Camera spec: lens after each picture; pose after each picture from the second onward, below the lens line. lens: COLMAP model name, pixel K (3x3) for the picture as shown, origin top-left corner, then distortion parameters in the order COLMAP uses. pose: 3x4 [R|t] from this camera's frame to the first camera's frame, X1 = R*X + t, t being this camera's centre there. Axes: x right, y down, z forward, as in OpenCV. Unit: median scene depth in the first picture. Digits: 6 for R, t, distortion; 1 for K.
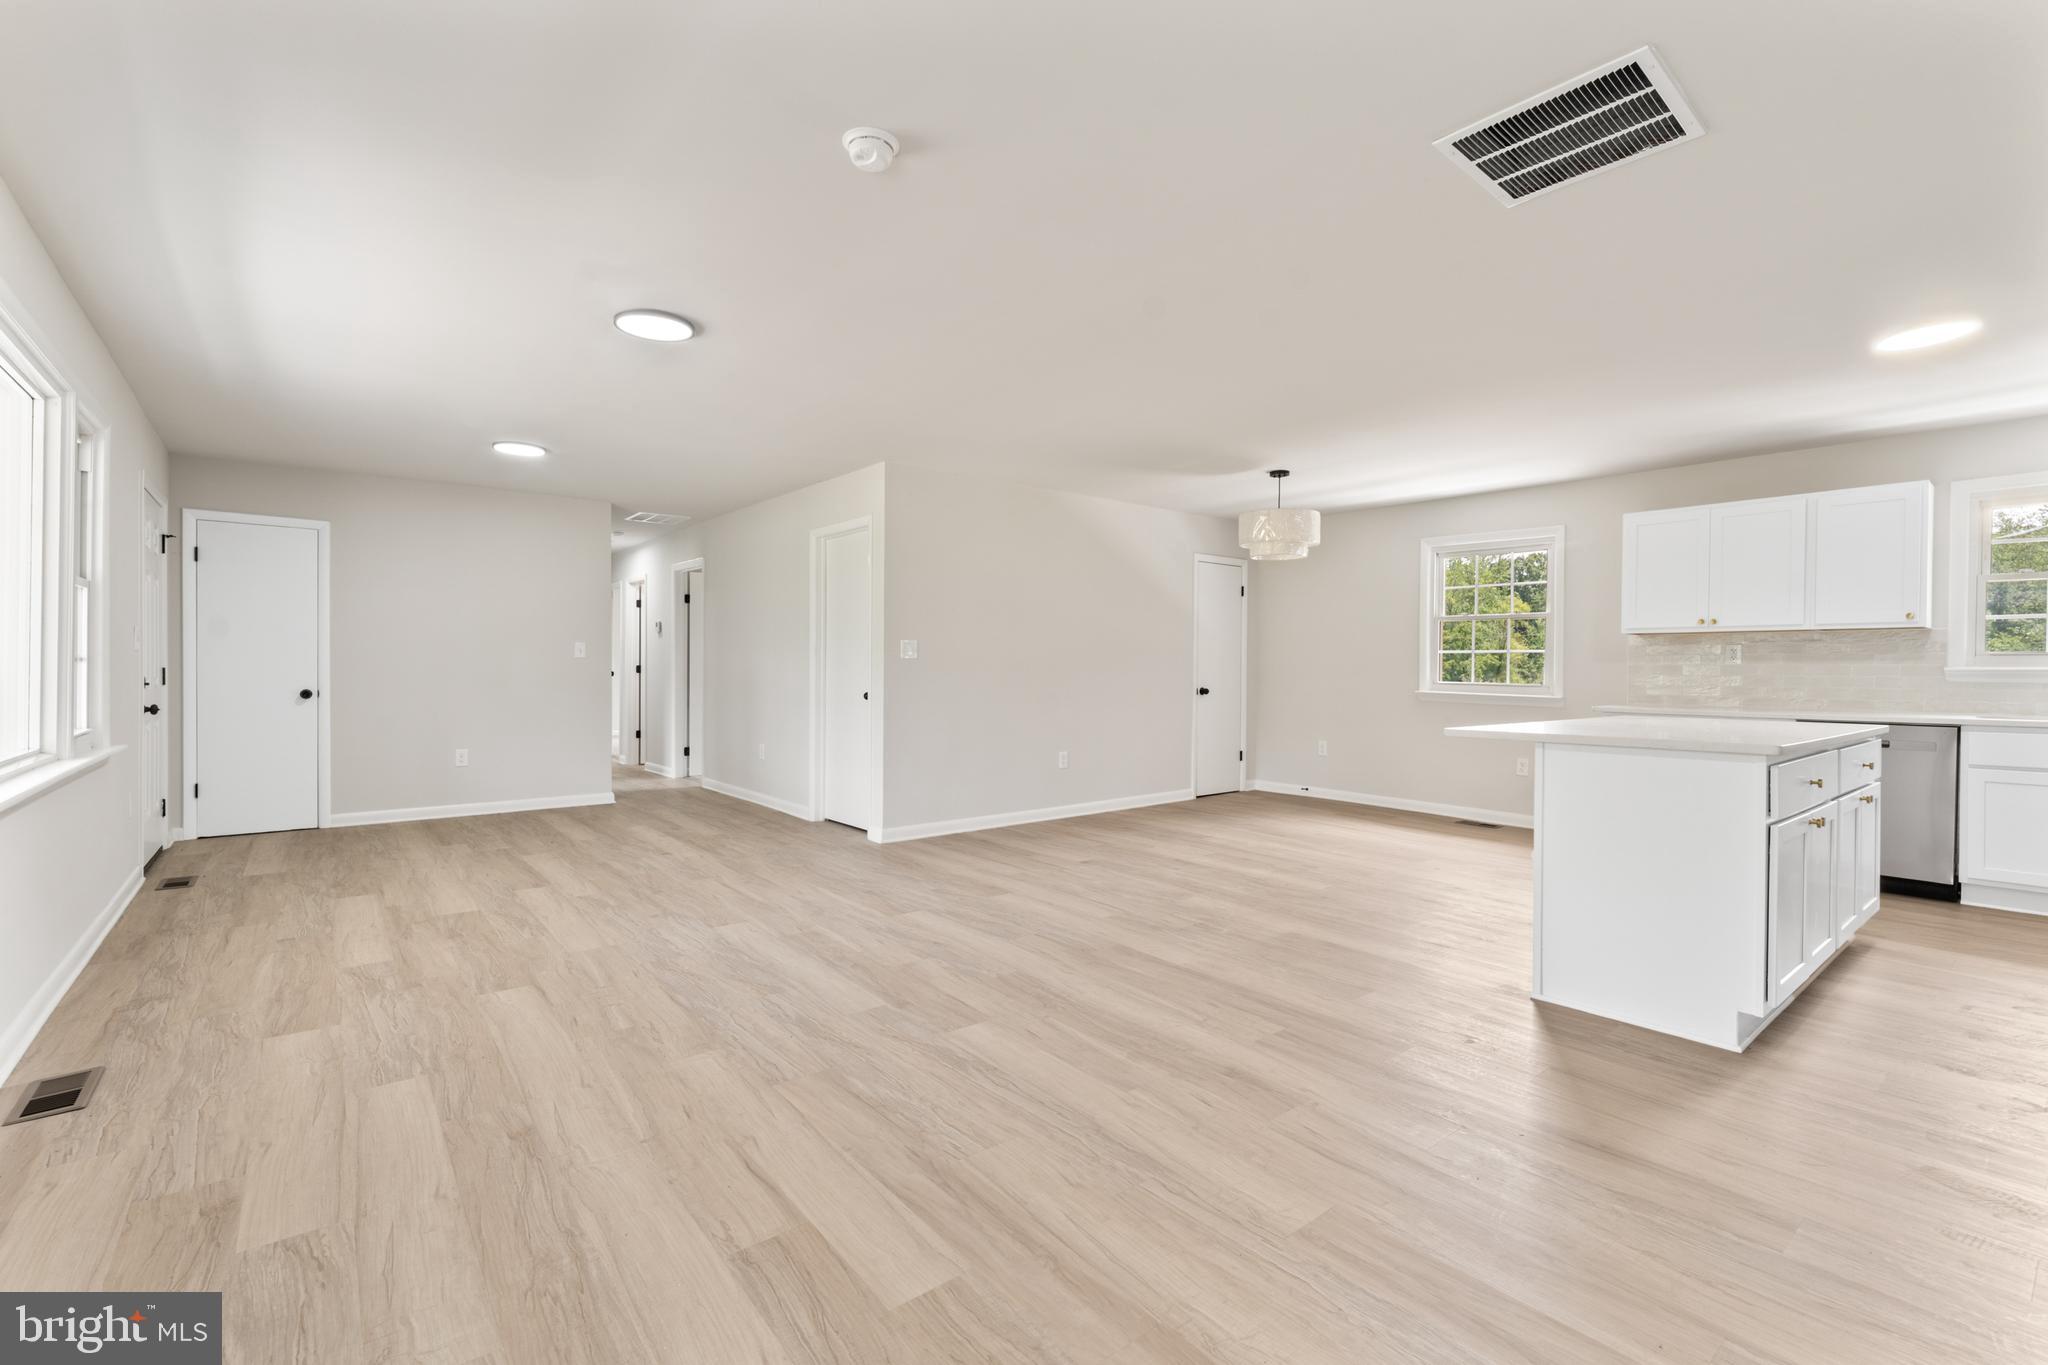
lens RADIAL K [[887.5, 0, 1024.9], [0, 887.5, 657.0], [0, 0, 1]] dist [-0.000191, -0.000103]
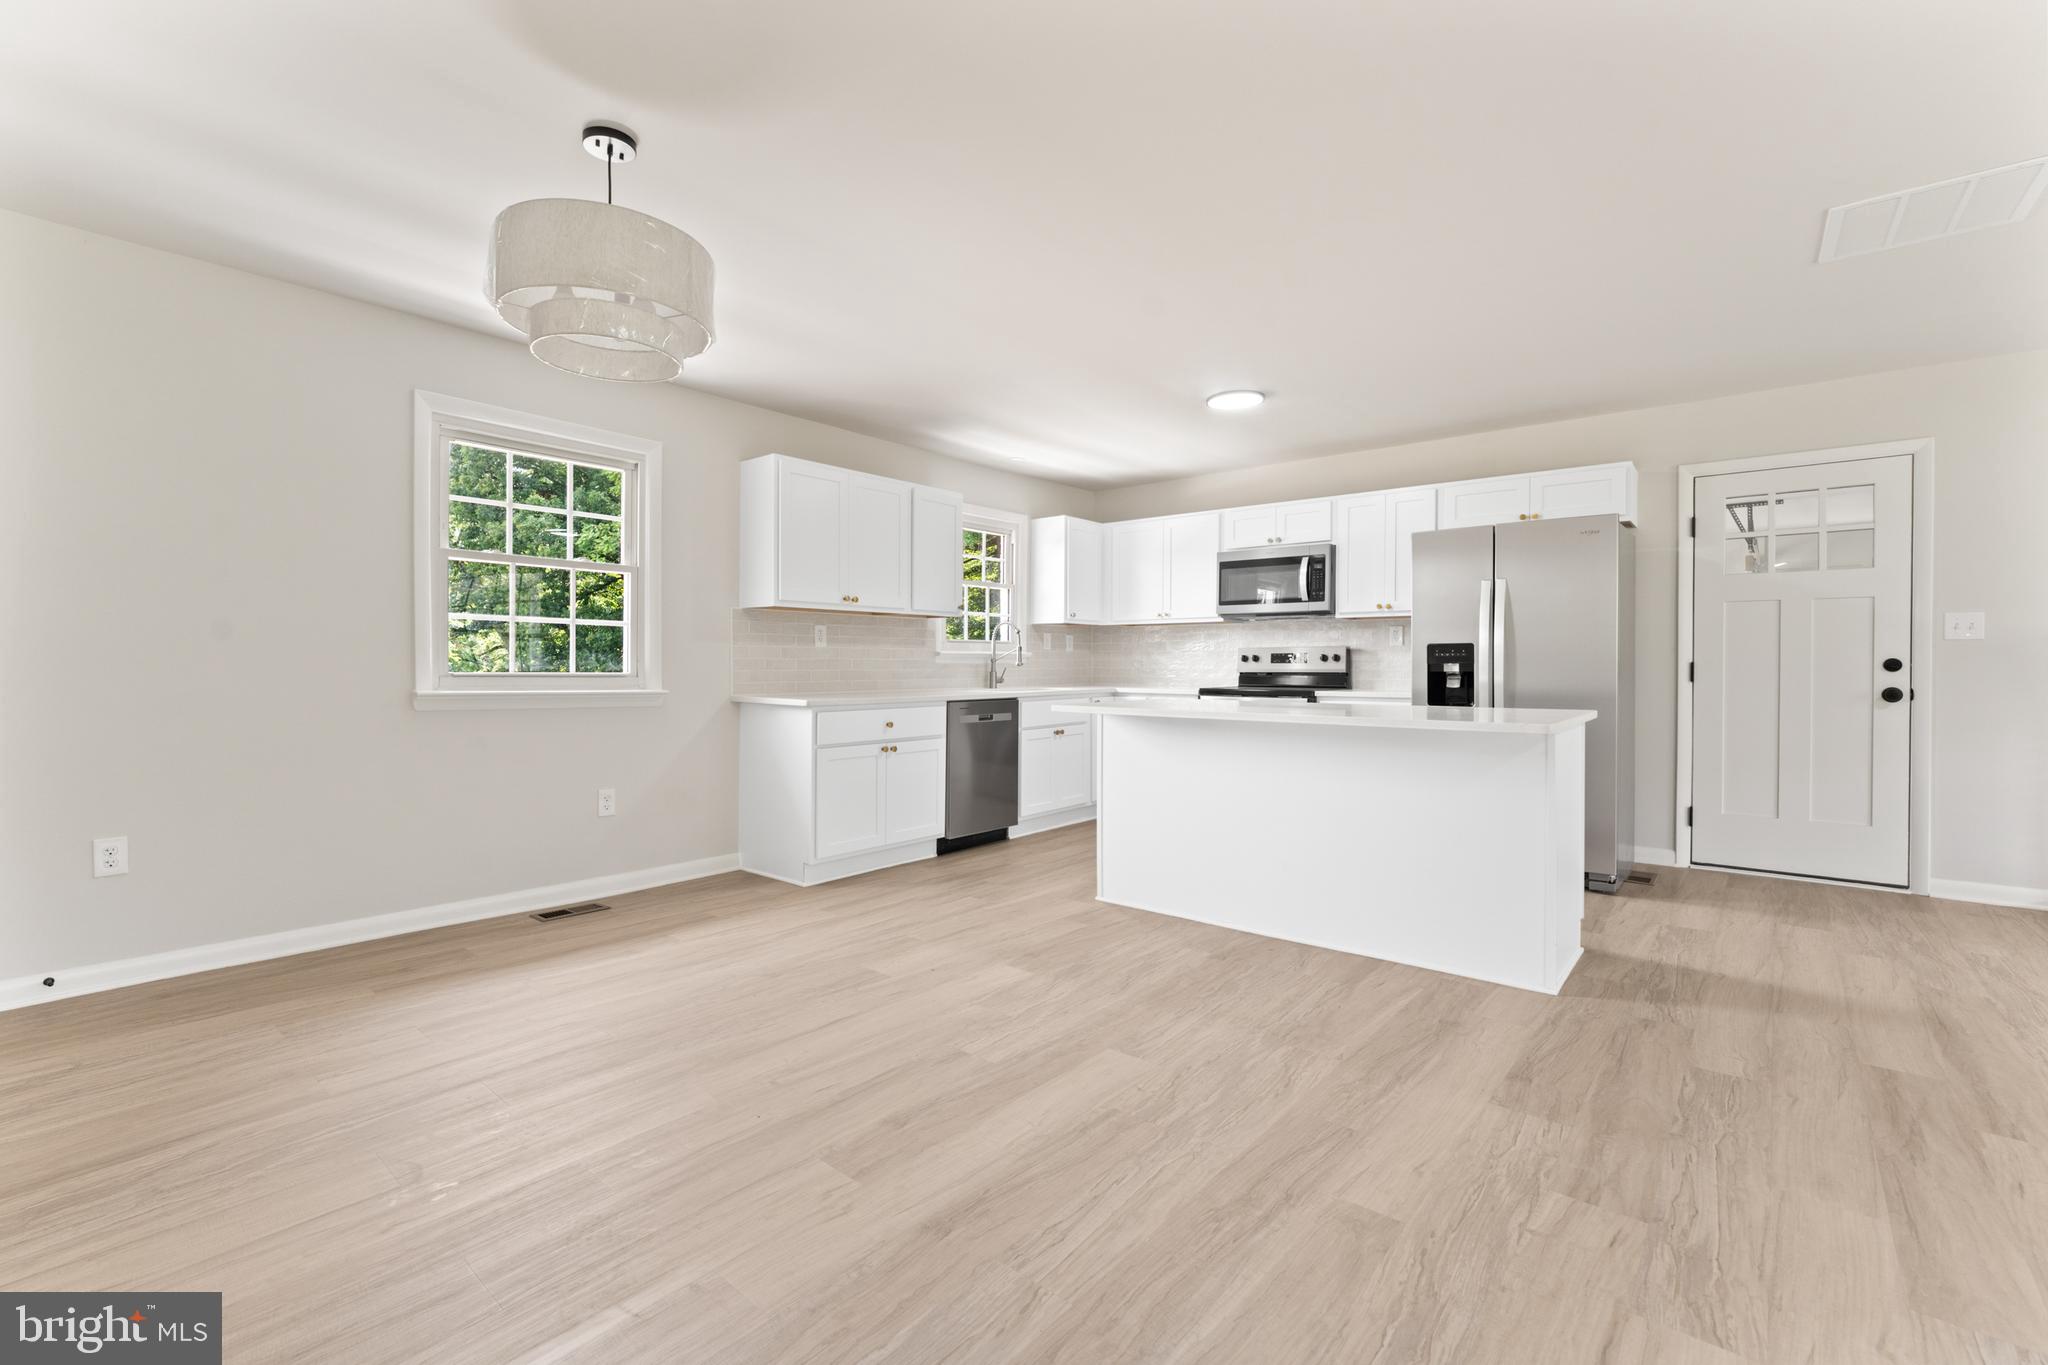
lens RADIAL K [[887.5, 0, 1024.9], [0, 887.5, 657.0], [0, 0, 1]] dist [-0.000191, -0.000103]
pose [[-0.184848, -0.004599, 0.982756, -0.223340], [-0.017915, 0.999839, 0.001310, 0.023023], [-0.982604, -0.017364, -0.184901, 1.475522]]
